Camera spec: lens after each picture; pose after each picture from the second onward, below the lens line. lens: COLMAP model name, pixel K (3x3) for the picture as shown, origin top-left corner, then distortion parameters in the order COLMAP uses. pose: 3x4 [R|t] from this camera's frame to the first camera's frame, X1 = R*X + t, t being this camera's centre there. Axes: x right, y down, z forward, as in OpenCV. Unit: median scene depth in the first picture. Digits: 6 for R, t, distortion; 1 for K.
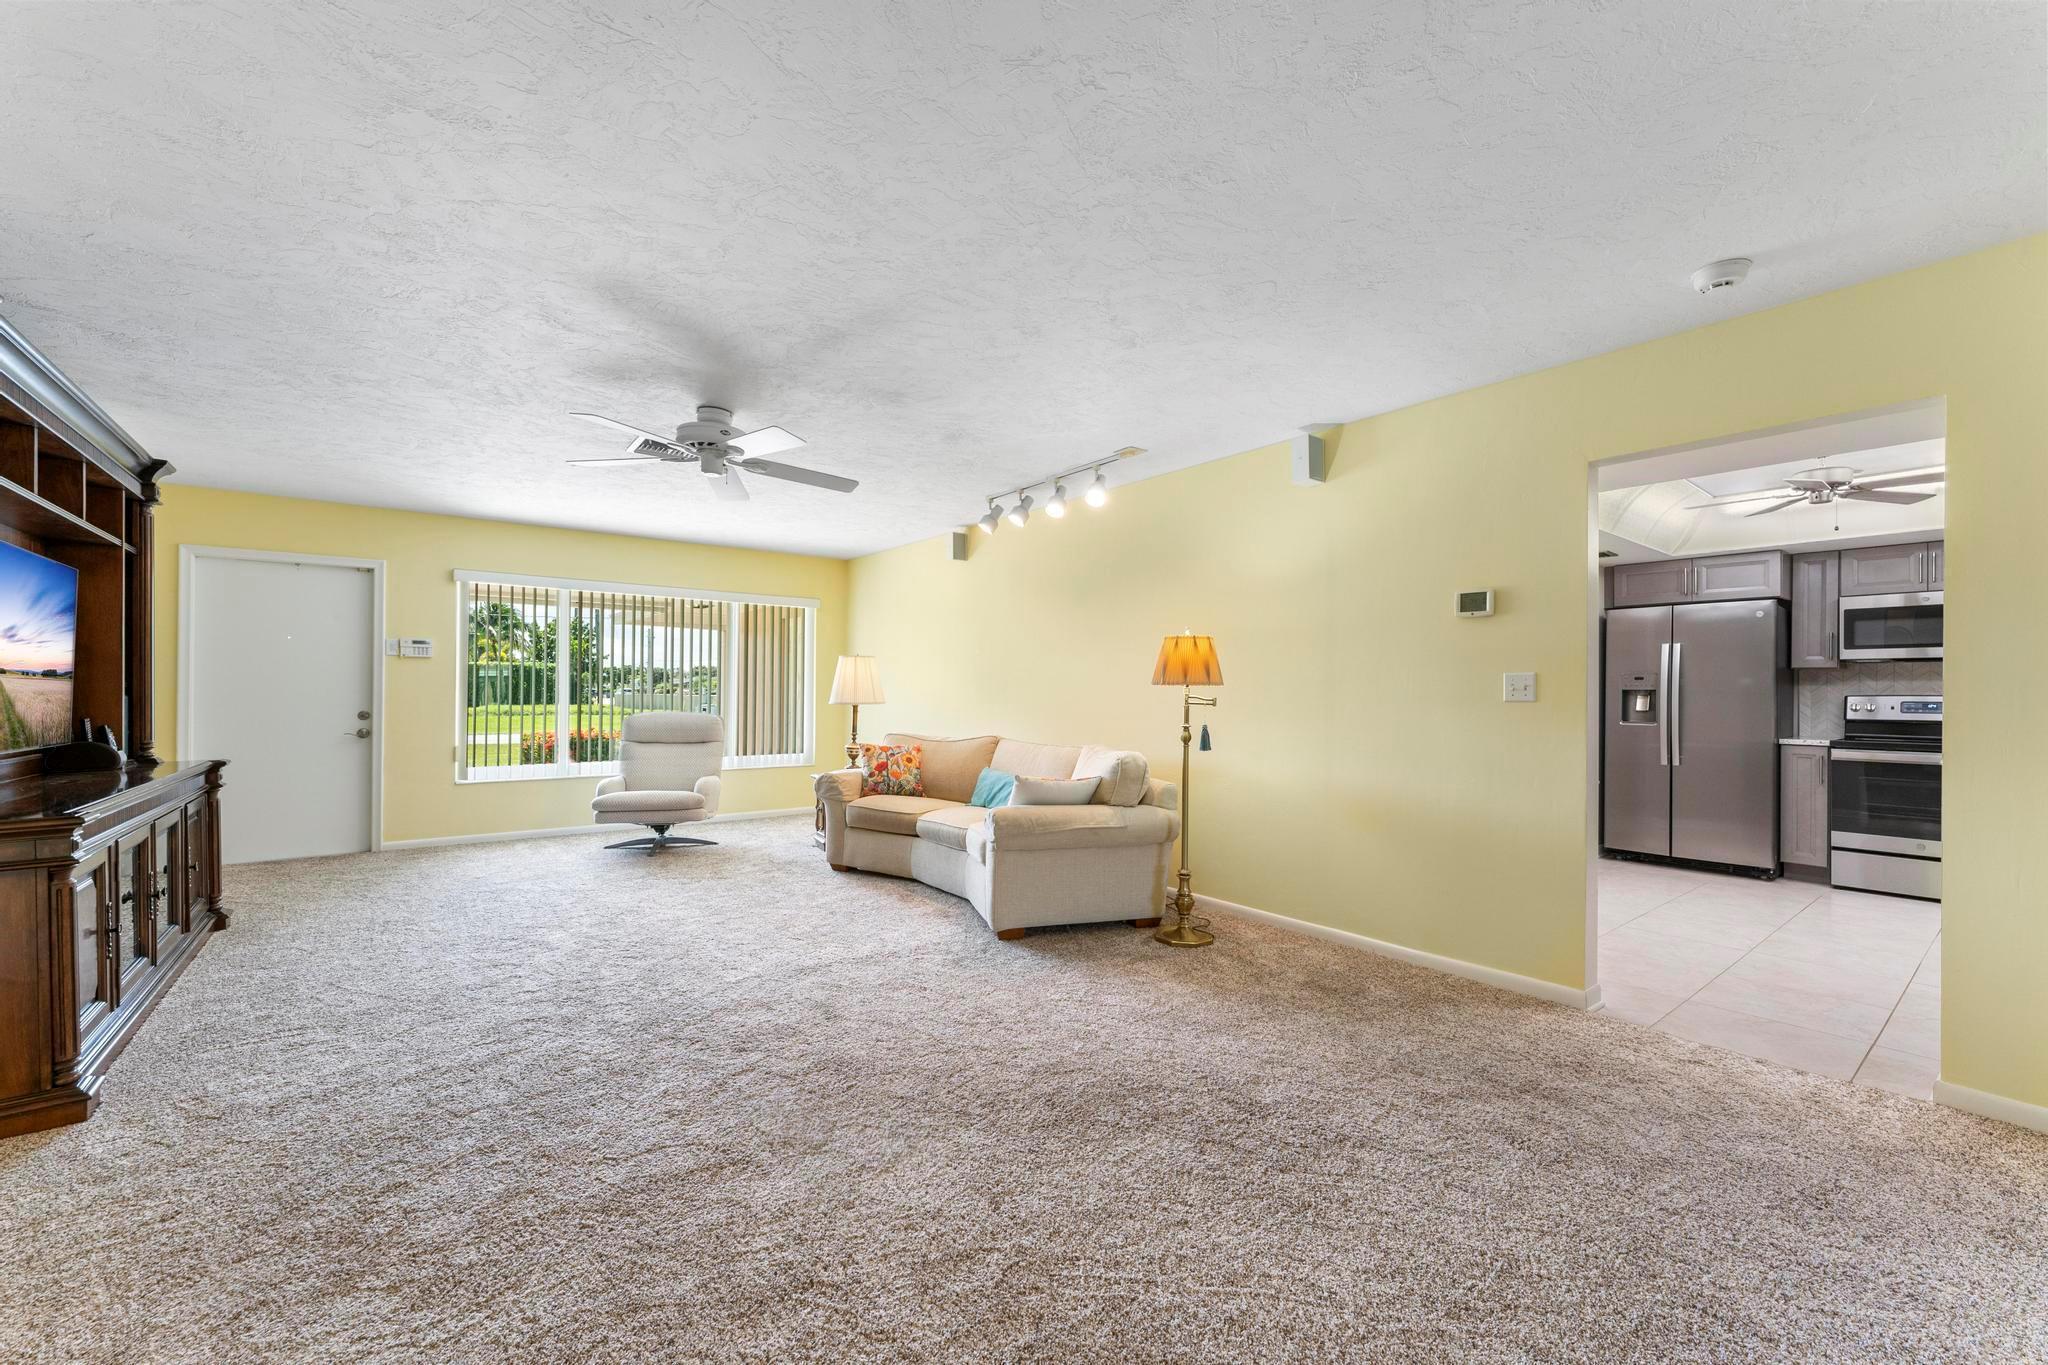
lens RADIAL K [[816.0, 0, 1028.6], [0, 816.0, 692.1], [0, 0, 1]] dist [0.000224, -0.000183]
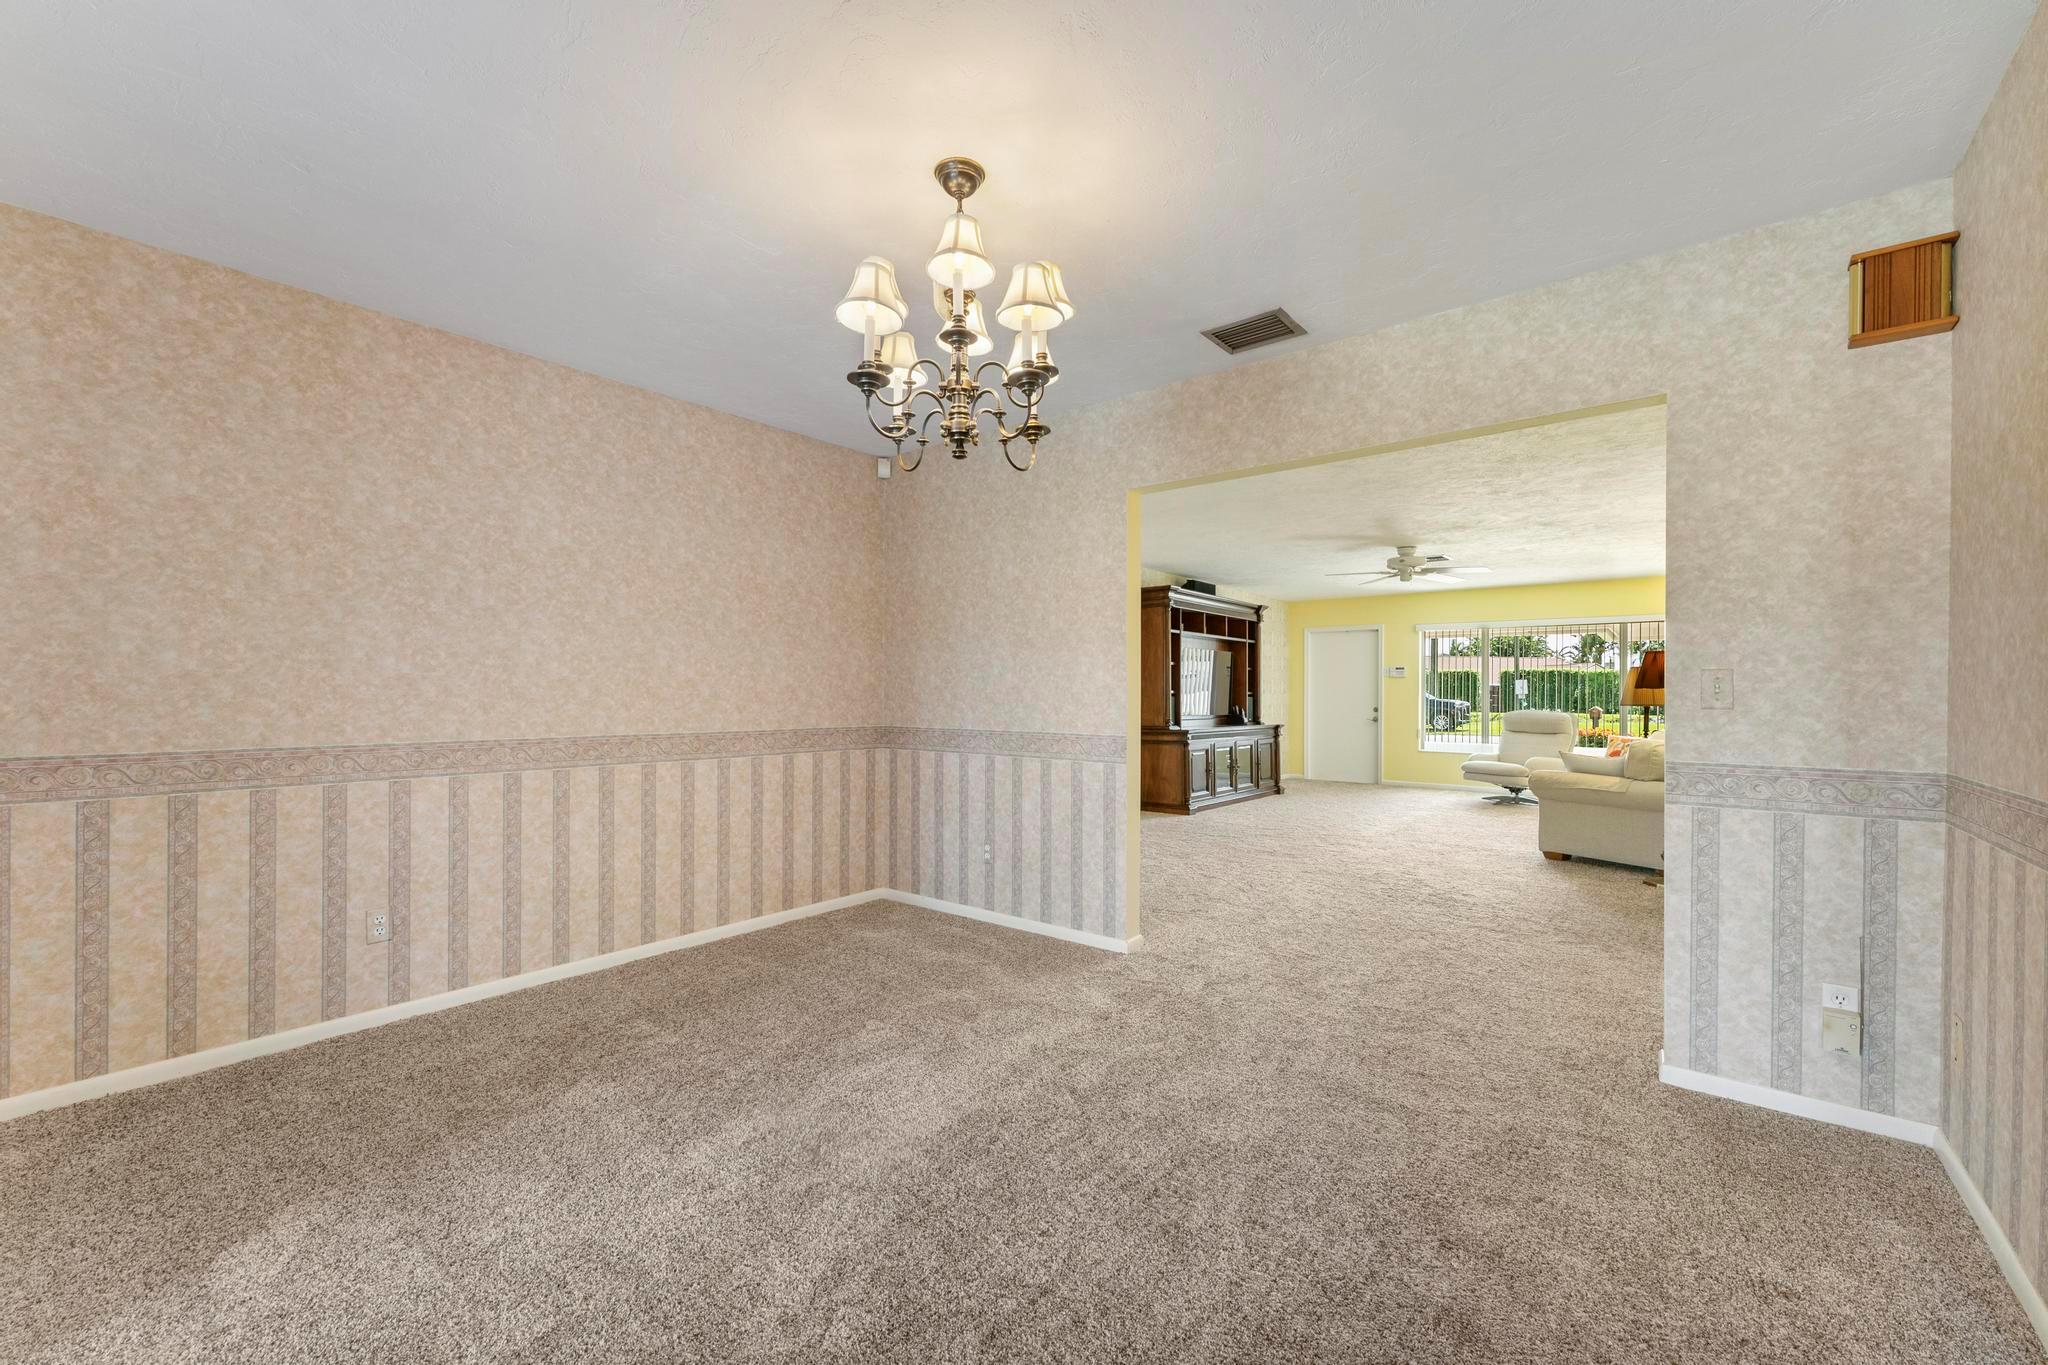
lens RADIAL K [[822.4, 0, 1028.9], [0, 822.4, 687.2], [0, 0, 1]] dist [0.000742, 0.000035]
pose [[0.230704, -0.013862, -0.972925, 1.210359], [-0.002549, 0.999886, -0.014850, 0.011107], [0.973021, 0.005906, 0.230643, -0.281624]]
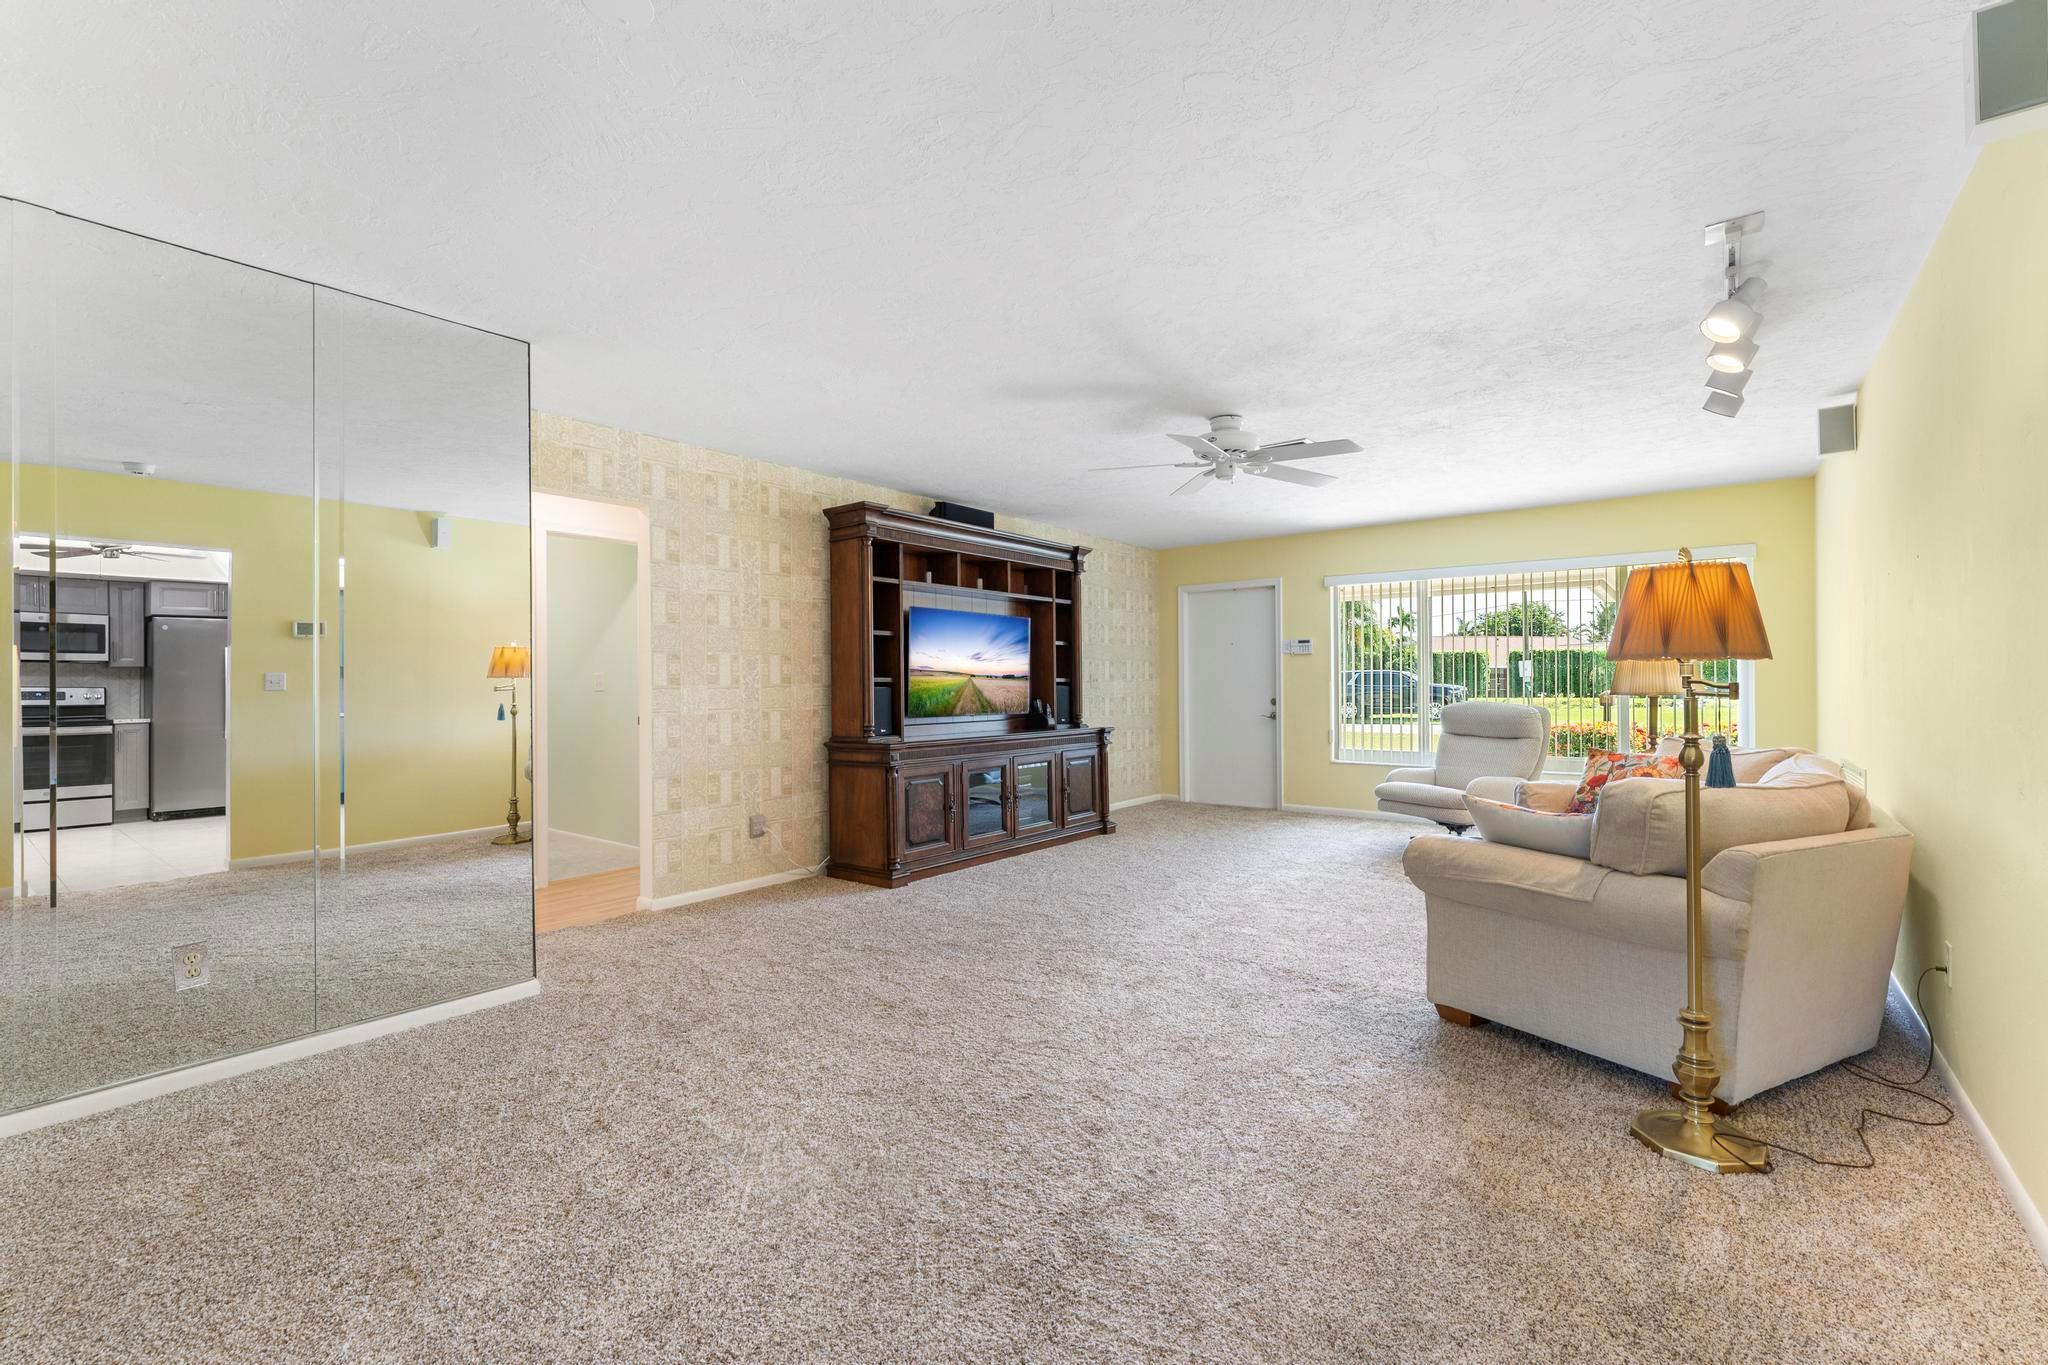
lens RADIAL K [[879.6, 0, 1027.7], [0, 879.6, 678.1], [0, 0, 1]] dist [-0.001357, -0.000197]
pose [[0.241449, -0.013908, -0.970314, 0.633002], [0.008963, 0.999887, -0.012102, 0.006906], [0.970372, -0.005774, 0.241547, 0.445050]]
